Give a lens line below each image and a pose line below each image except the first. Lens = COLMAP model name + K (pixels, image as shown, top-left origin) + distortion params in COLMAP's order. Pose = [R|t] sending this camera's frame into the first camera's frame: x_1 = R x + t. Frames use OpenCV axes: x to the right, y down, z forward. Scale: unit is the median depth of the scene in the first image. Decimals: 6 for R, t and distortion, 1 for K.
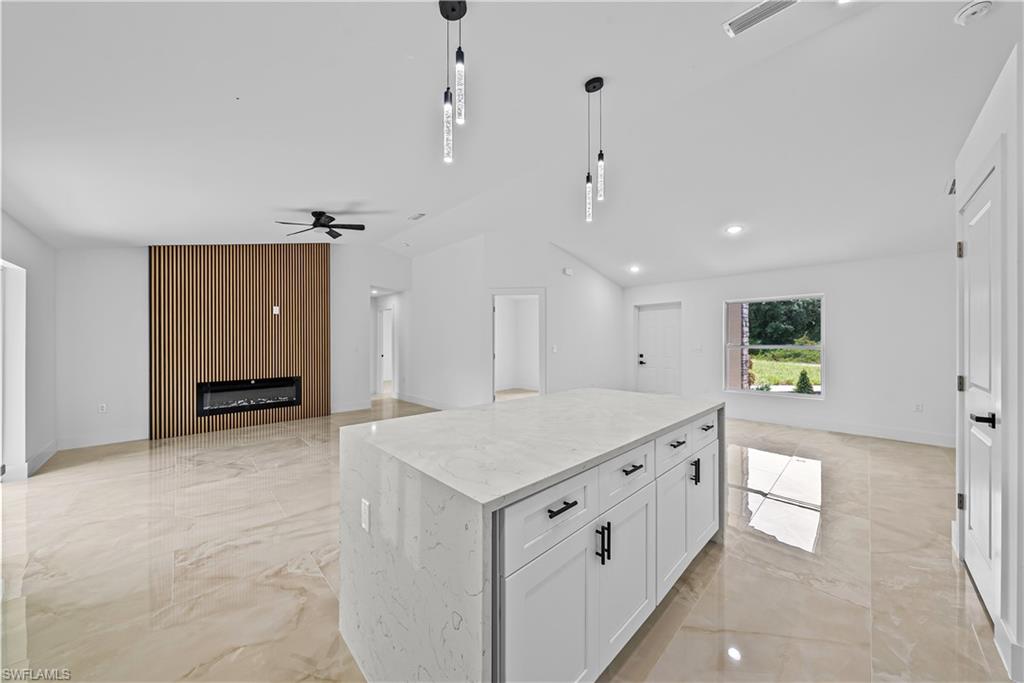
lens RADIAL K [[346.3, 0, 513.6], [0, 346.3, 343.0], [0, 0, 1]] dist [-0.000458, -0.000015]
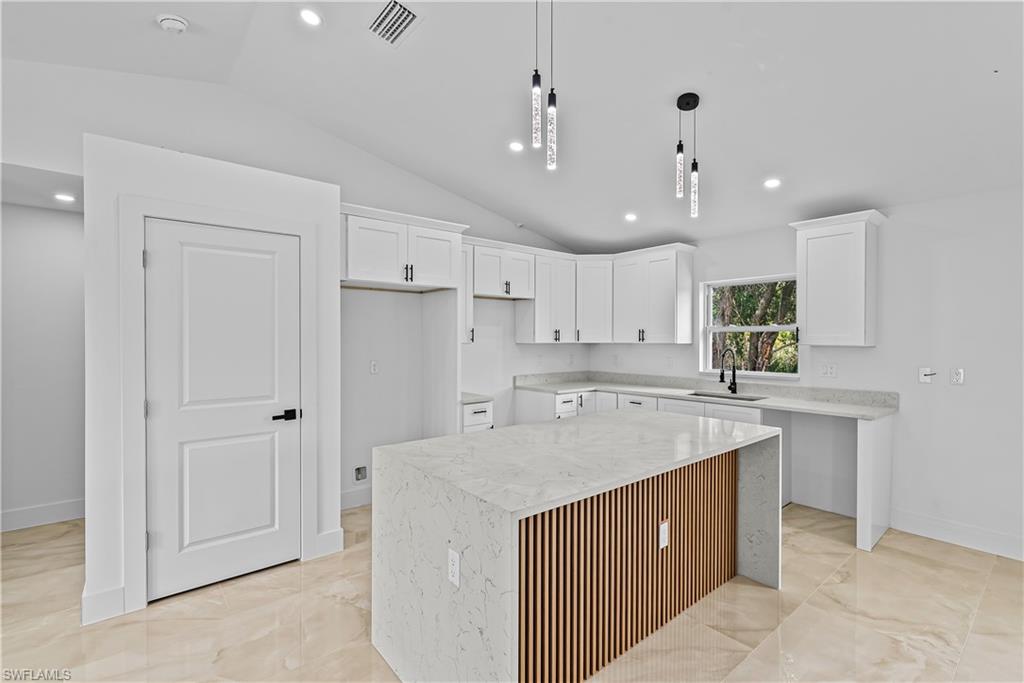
lens RADIAL K [[459.6, 0, 512.0], [0, 459.6, 341.5], [0, 0, 1]] dist [-0.000340, -0.000713]
pose [[-0.996705, -0.000194, 0.081108, 0.107682], [0.000844, 0.999918, 0.012765, -0.029605], [-0.081104, 0.012791, -0.996624, 0.876555]]
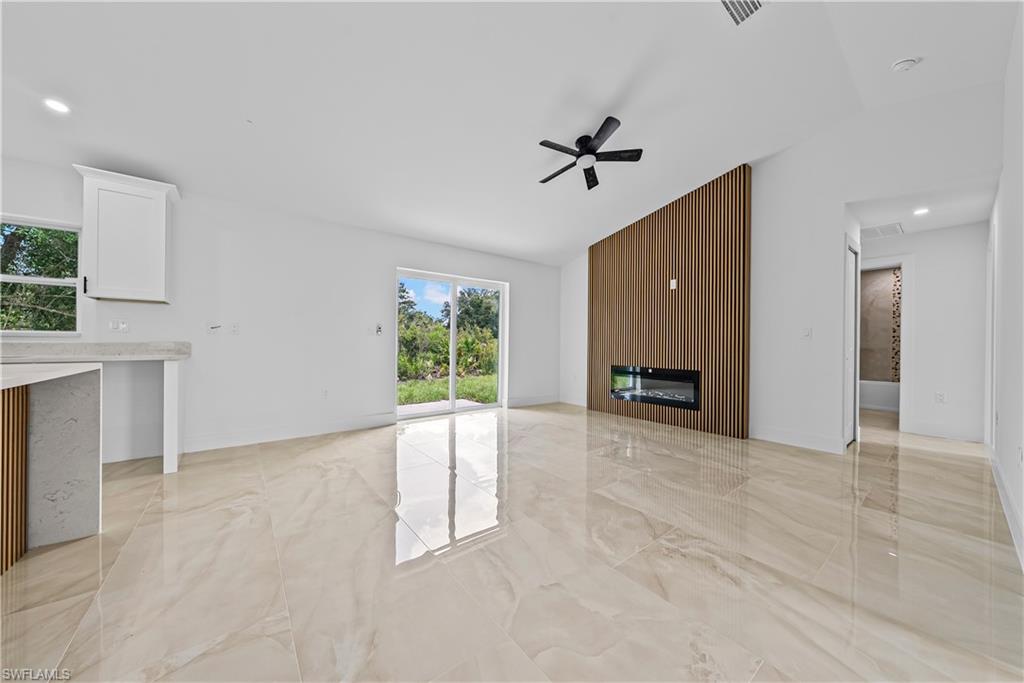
lens RADIAL K [[349.5, 0, 513.5], [0, 349.5, 343.2], [0, 0, 1]] dist [-0.003498, 0.000073]
pose [[-0.104616, 0.001514, -0.994512, 0.172569], [-0.014091, 0.999896, 0.003004, 0.048978], [0.994413, 0.014328, -0.104584, 0.811695]]
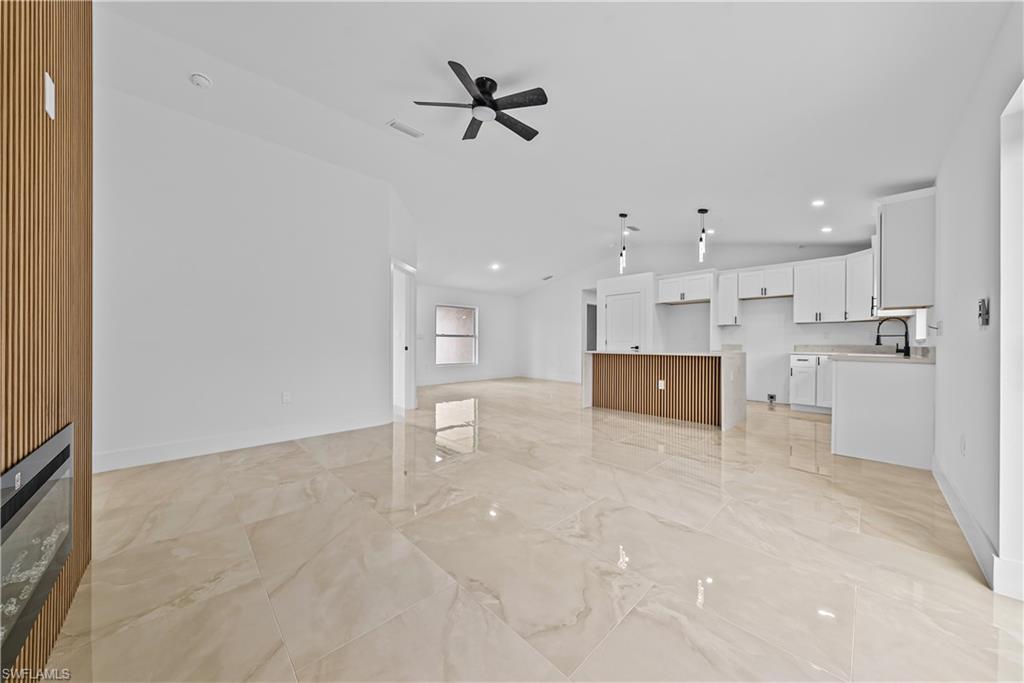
lens RADIAL K [[346.3, 0, 513.6], [0, 346.3, 343.0], [0, 0, 1]] dist [-0.000458, -0.000015]
pose [[-0.003527, 0.000939, 0.999993, -0.994509], [0.001202, 0.999999, -0.000935, 0.052286], [-0.999993, 0.001198, -0.003528, 0.831799]]
